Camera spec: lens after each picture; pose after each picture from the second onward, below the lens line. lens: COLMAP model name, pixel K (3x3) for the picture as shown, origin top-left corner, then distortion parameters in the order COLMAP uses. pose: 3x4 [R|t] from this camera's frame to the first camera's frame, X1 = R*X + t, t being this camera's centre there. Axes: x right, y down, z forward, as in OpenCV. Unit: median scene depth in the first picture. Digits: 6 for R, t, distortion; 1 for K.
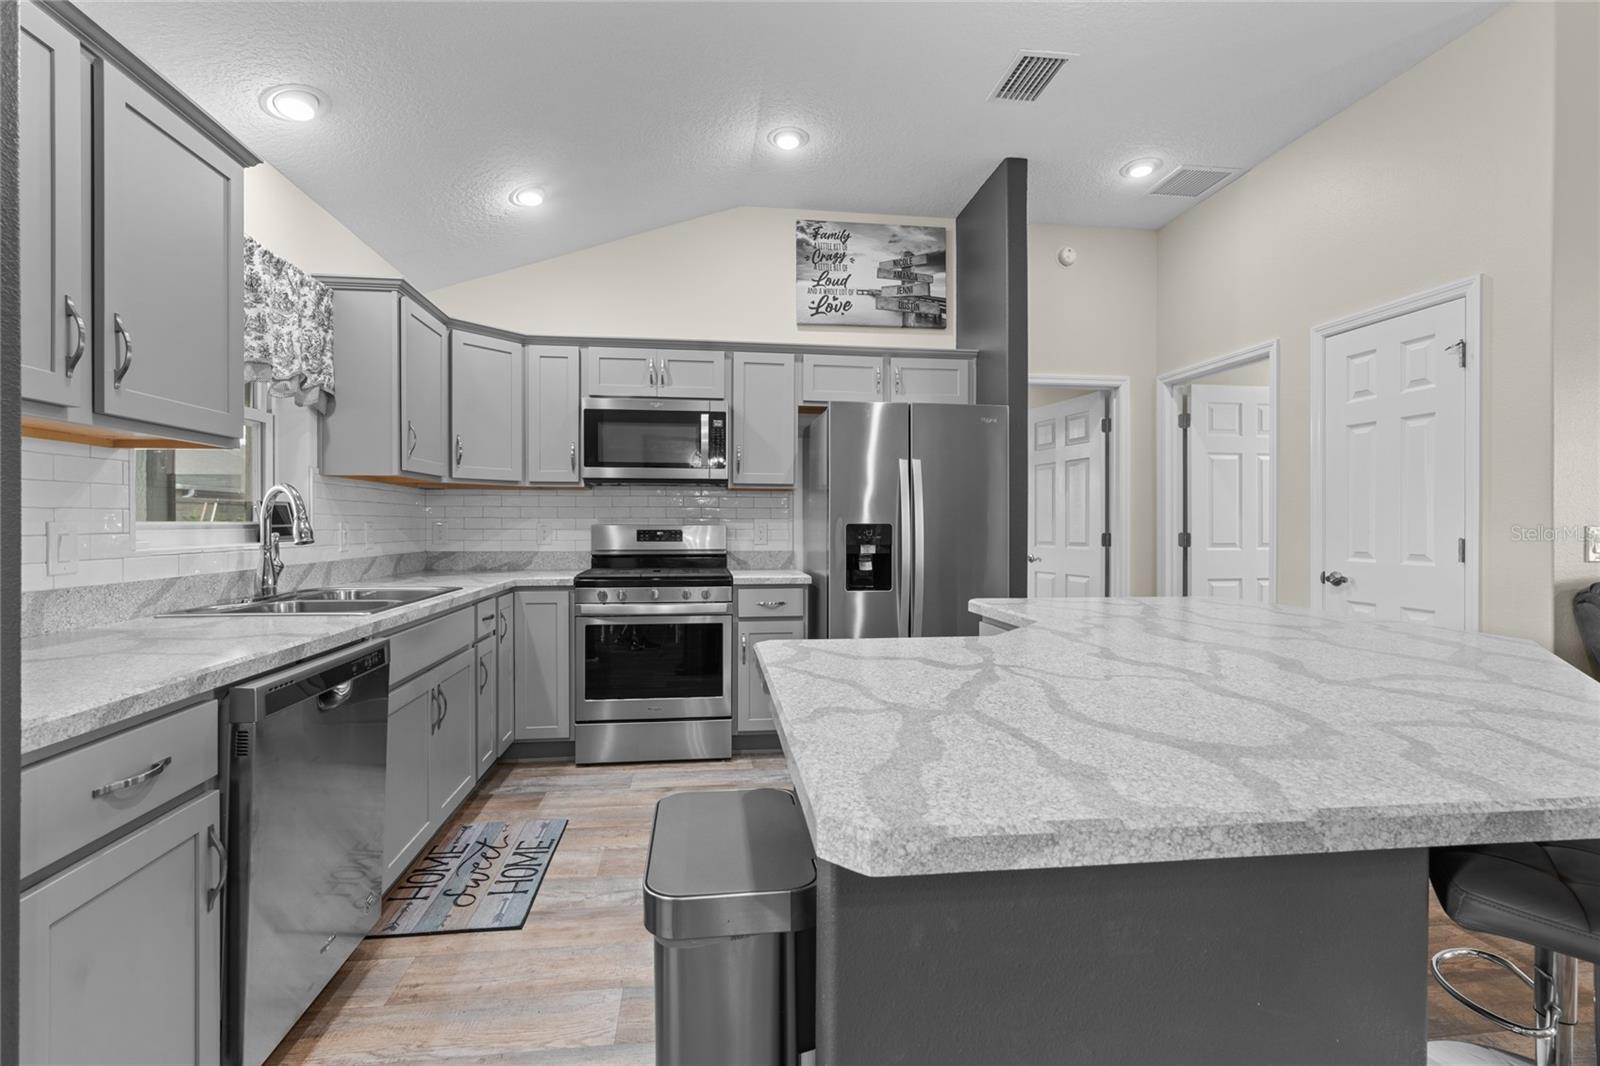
lens RADIAL K [[721.6, 0, 790.1], [0, 721.6, 520.2], [0, 0, 1]] dist [-0.005528, 0.002264]
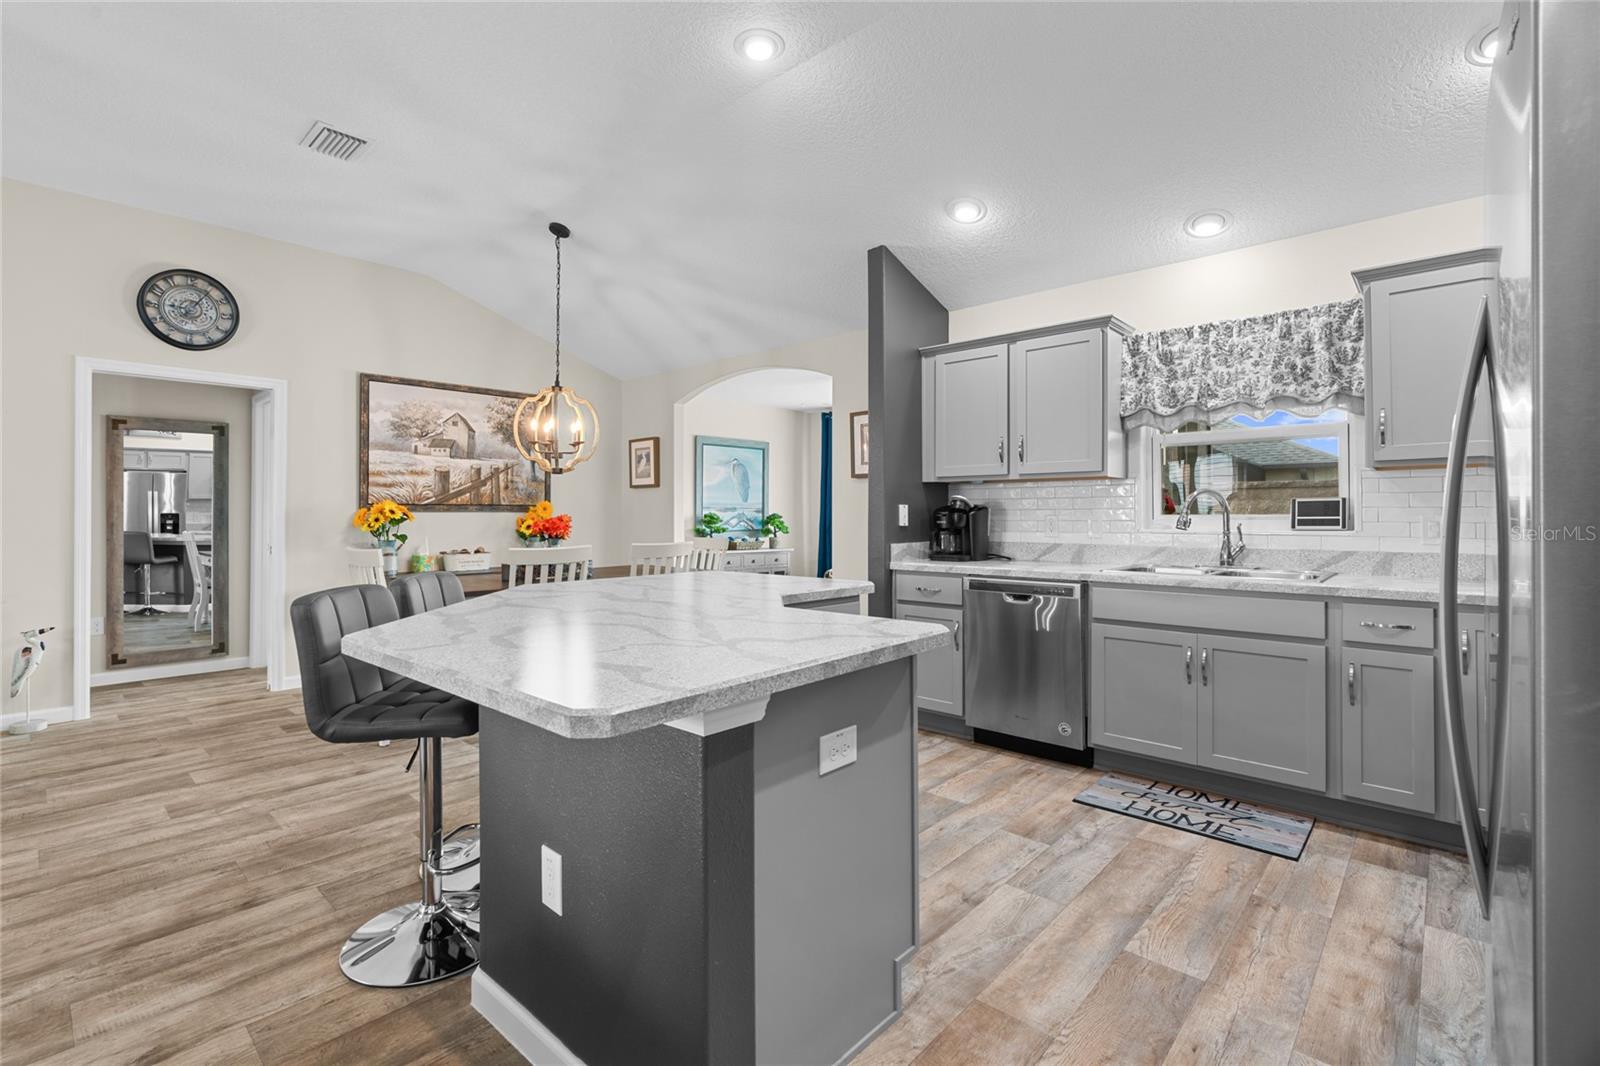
lens RADIAL K [[721.6, 0, 777.6], [0, 721.6, 502.2], [0, 0, 1]] dist [-0.005528, 0.002264]
pose [[-0.775960, -0.013509, -0.630638, 0.540045], [0.001253, 0.999736, -0.022957, 0.005469], [0.630781, -0.018604, -0.775738, 0.960429]]
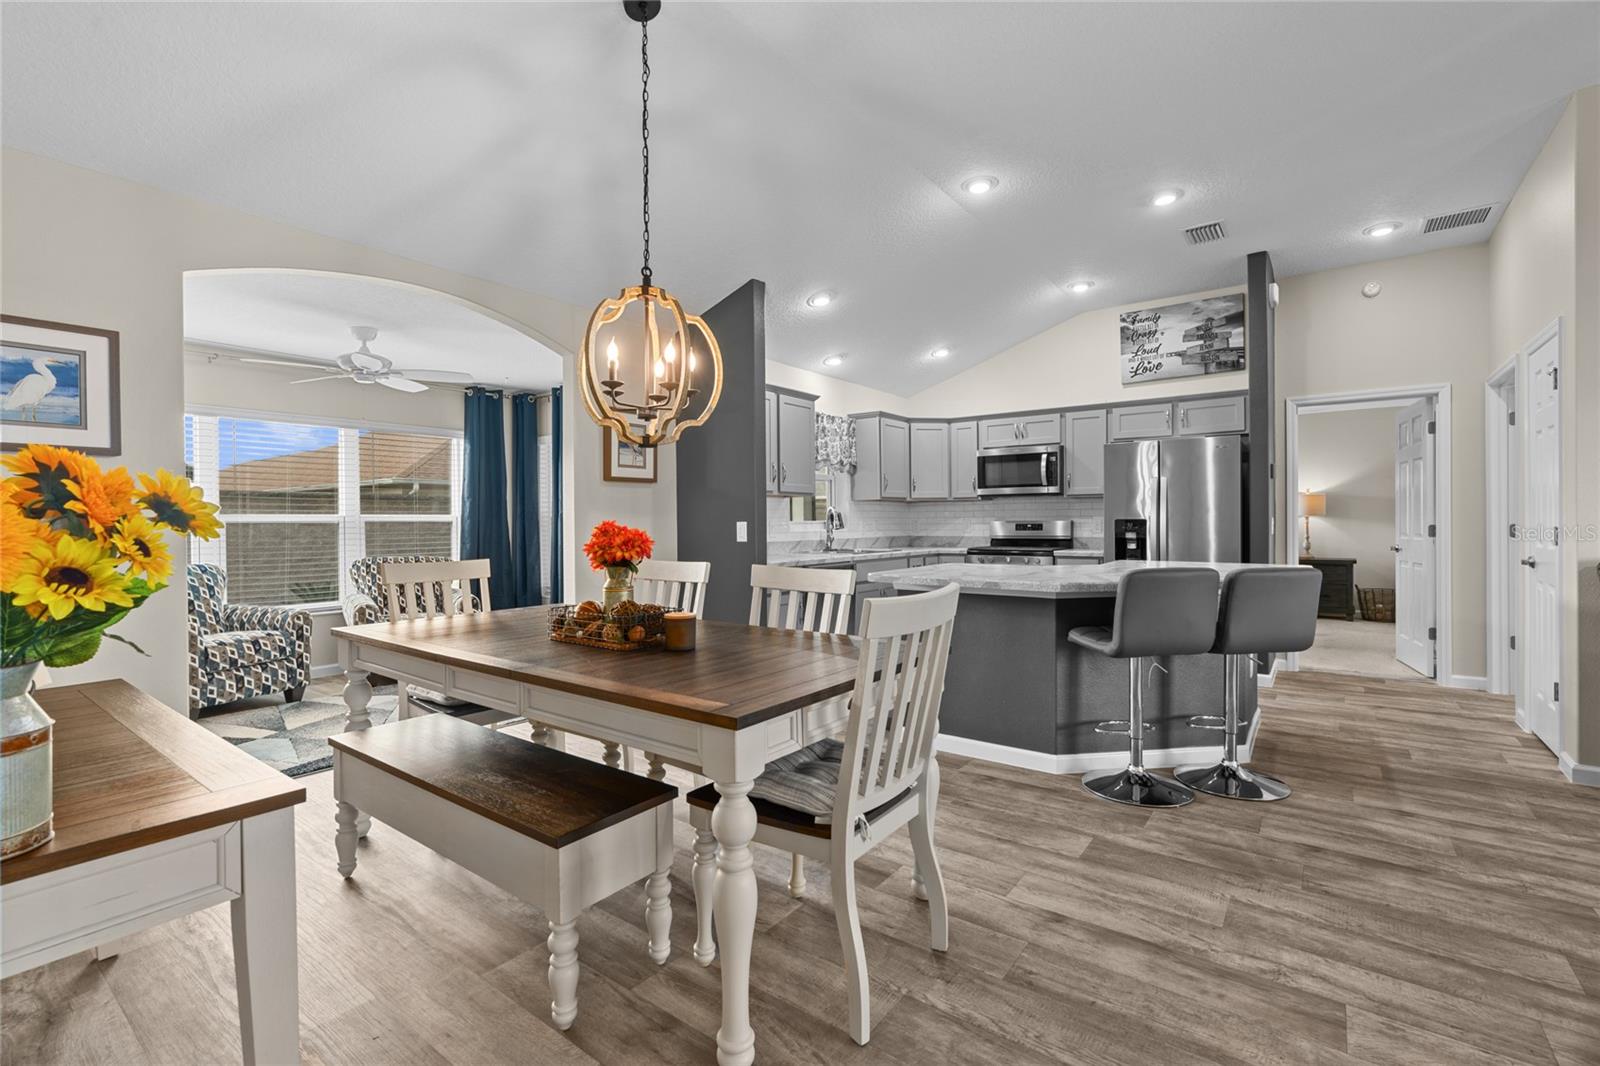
lens RADIAL K [[721.6, 0, 788.4], [0, 721.6, 521.1], [0, 0, 1]] dist [-0.005528, 0.002264]
pose [[0.712720, -0.007776, -0.701406, 0.625392], [0.011660, 0.999932, 0.000763, -0.000027], [0.701352, -0.008723, 0.712762, -0.601401]]
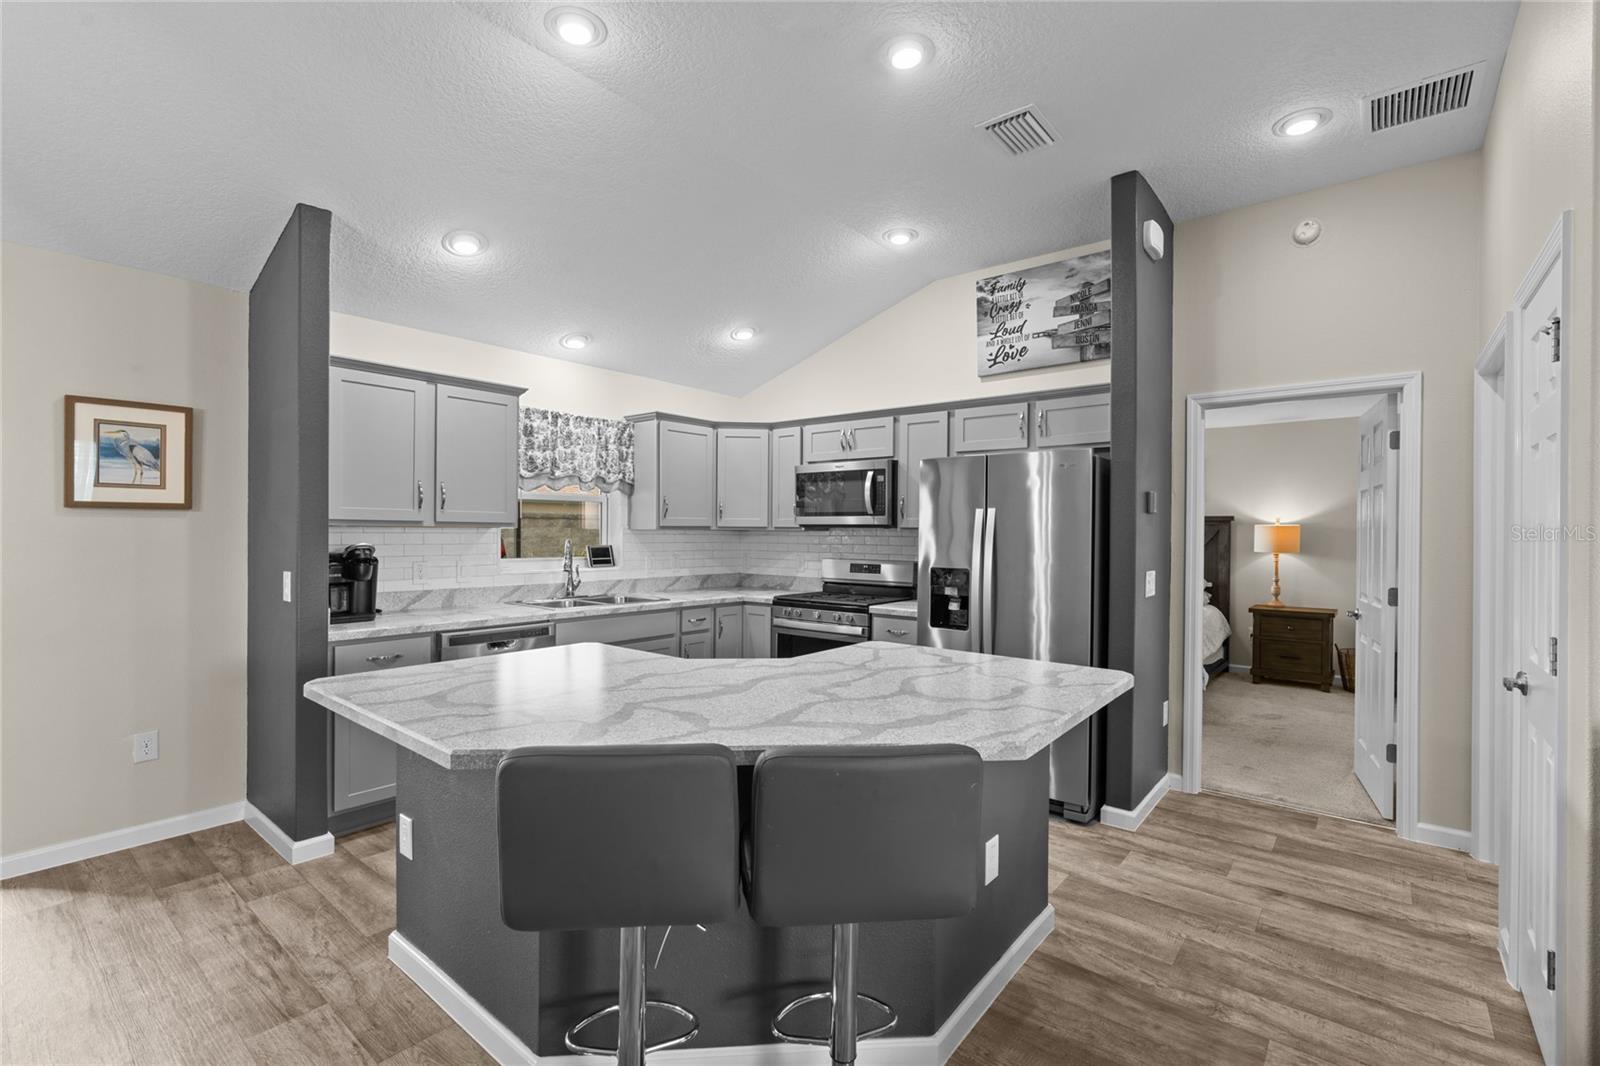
lens RADIAL K [[721.6, 0, 792.1], [0, 721.6, 528.7], [0, 0, 1]] dist [-0.005528, 0.002264]
pose [[0.683009, 0.000729, -0.730409, 0.681798], [-0.003552, 0.999991, -0.002323, -0.046564], [0.730401, 0.004181, 0.683006, 0.067797]]
